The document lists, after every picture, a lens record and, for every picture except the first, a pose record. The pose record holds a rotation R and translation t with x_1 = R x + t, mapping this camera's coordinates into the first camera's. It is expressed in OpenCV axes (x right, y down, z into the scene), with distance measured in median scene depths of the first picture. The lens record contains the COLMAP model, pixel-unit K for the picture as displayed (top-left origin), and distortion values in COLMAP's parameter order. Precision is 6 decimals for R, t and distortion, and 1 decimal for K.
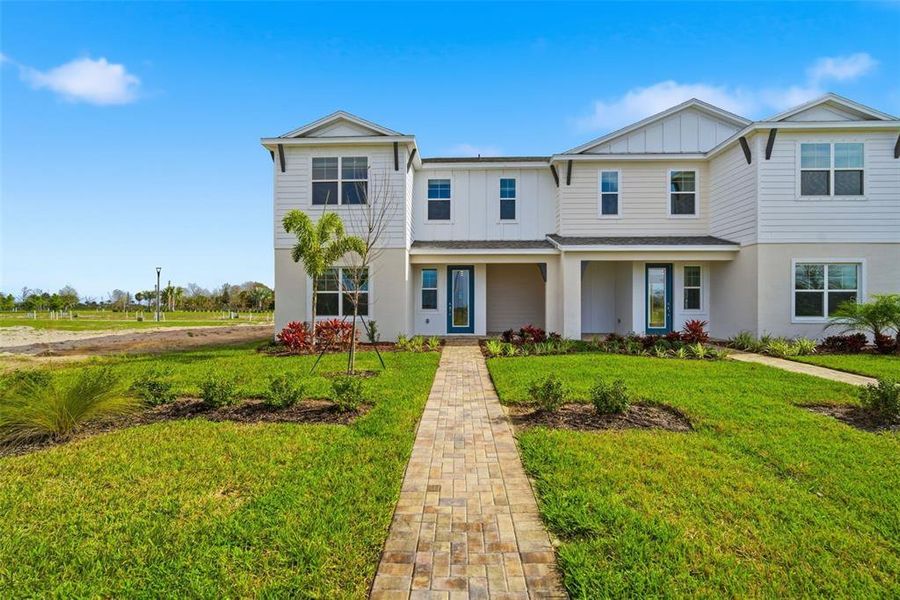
lens RADIAL K [[394.5, 0, 450.0], [0, 394.5, 300.0], [0, 0, 1]] dist [-0.003666, 0.000360]
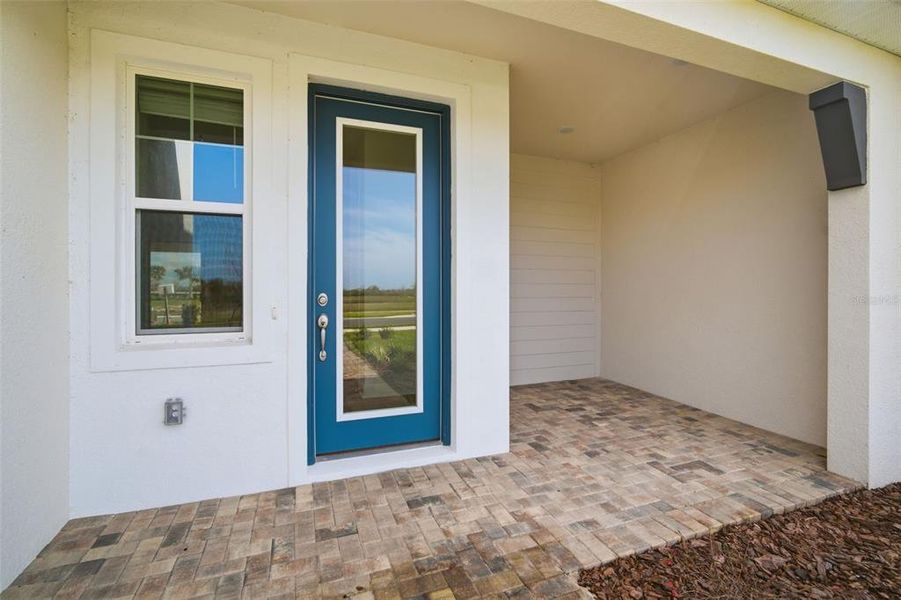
lens RADIAL K [[395.0, 0, 450.5], [0, 395.0, 300.0], [0, 0, 1]] dist [-0.003666, 0.000360]
pose [[0.924204, -0.003987, 0.381878, -0.015775], [0.000894, 0.999965, 0.008276, 0.008765], [-0.381897, -0.007307, 0.924176, 0.810747]]
